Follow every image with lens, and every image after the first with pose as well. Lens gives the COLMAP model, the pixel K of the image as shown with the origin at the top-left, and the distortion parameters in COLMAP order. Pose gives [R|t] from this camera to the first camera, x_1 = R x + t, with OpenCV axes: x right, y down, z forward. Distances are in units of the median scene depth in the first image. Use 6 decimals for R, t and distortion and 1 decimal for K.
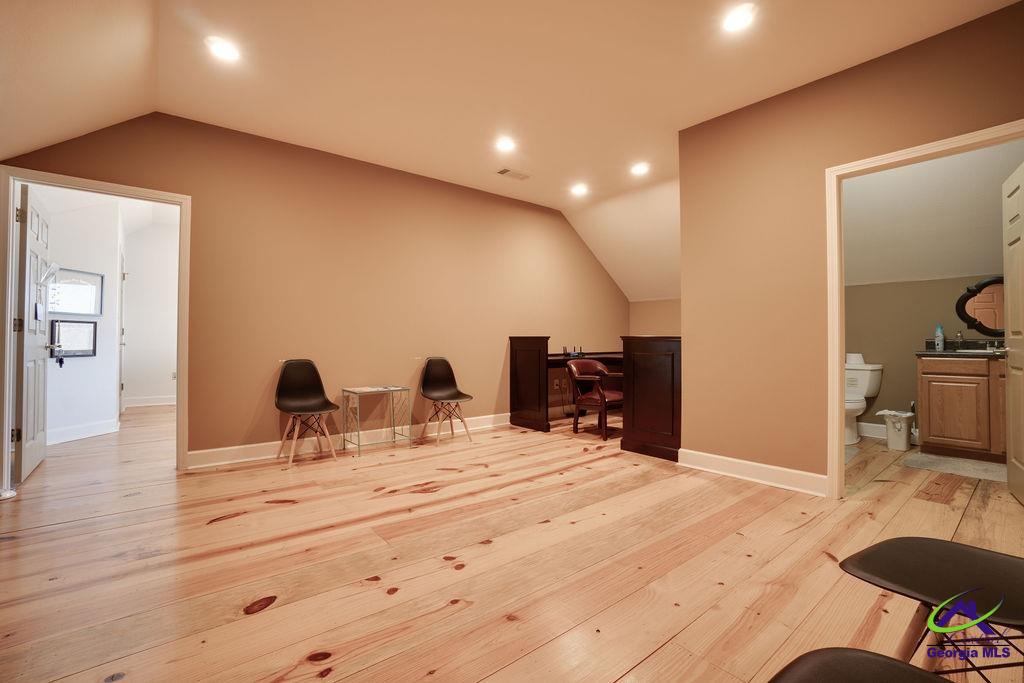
lens RADIAL K [[450.5, 0, 502.2], [0, 450.5, 332.5], [0, 0, 1]] dist [-0.056756, 0.018764]
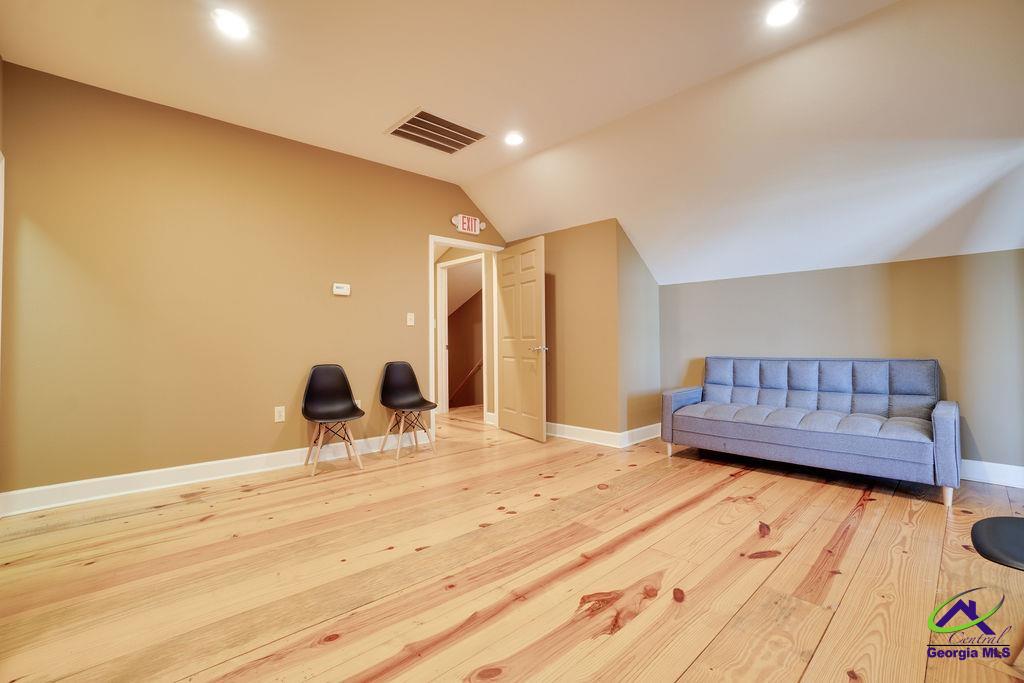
lens RADIAL K [[450.5, 0, 502.2], [0, 450.5, 332.5], [0, 0, 1]] dist [-0.056756, 0.018764]
pose [[-0.997885, 0.004764, -0.064826, -0.007269], [0.007651, 0.998987, -0.044354, 0.031291], [0.064549, -0.044757, -0.996910, 1.621593]]
